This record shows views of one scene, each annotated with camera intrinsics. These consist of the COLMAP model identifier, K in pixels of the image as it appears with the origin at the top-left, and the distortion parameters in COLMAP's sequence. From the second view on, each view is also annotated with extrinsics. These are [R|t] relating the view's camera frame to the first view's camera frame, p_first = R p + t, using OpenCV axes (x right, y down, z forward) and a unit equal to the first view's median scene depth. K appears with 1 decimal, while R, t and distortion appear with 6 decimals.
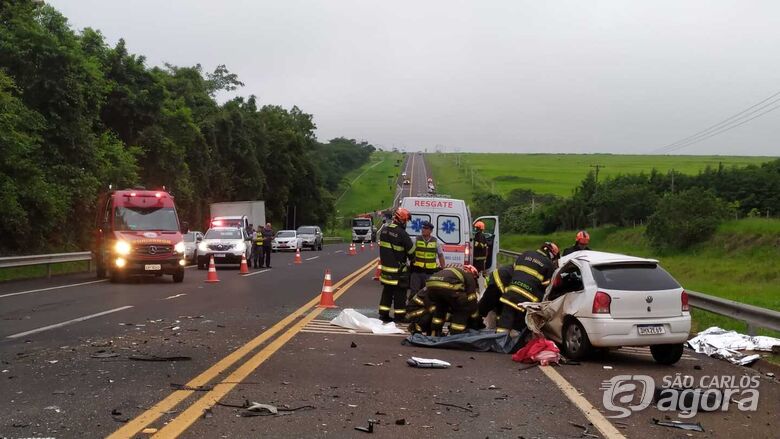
lens RADIAL K [[1020.1, 0, 390.0], [0, 1020.1, 219.5], [0, 0, 1]] dist [-0.020518, -0.011998]
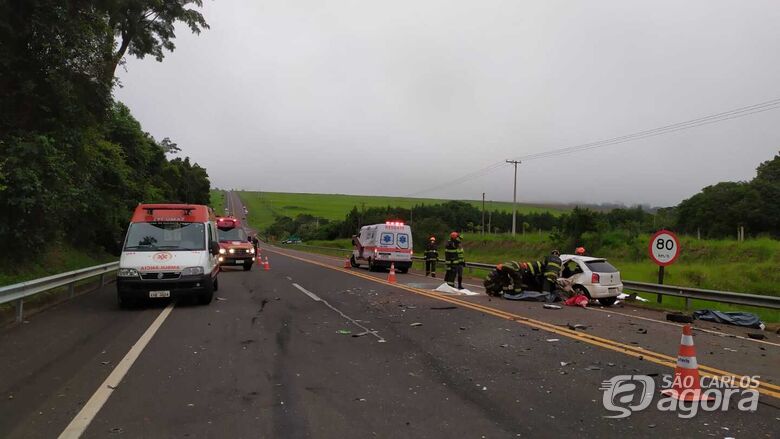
lens RADIAL K [[587.4, 0, 390.0], [0, 587.4, 219.5], [0, 0, 1]] dist [0.044077, -0.004575]
pose [[0.955473, 0.015717, 0.294661, -0.219621], [-0.009923, 0.999727, -0.021149, -0.005366], [-0.294913, 0.017284, 0.955368, -0.036970]]
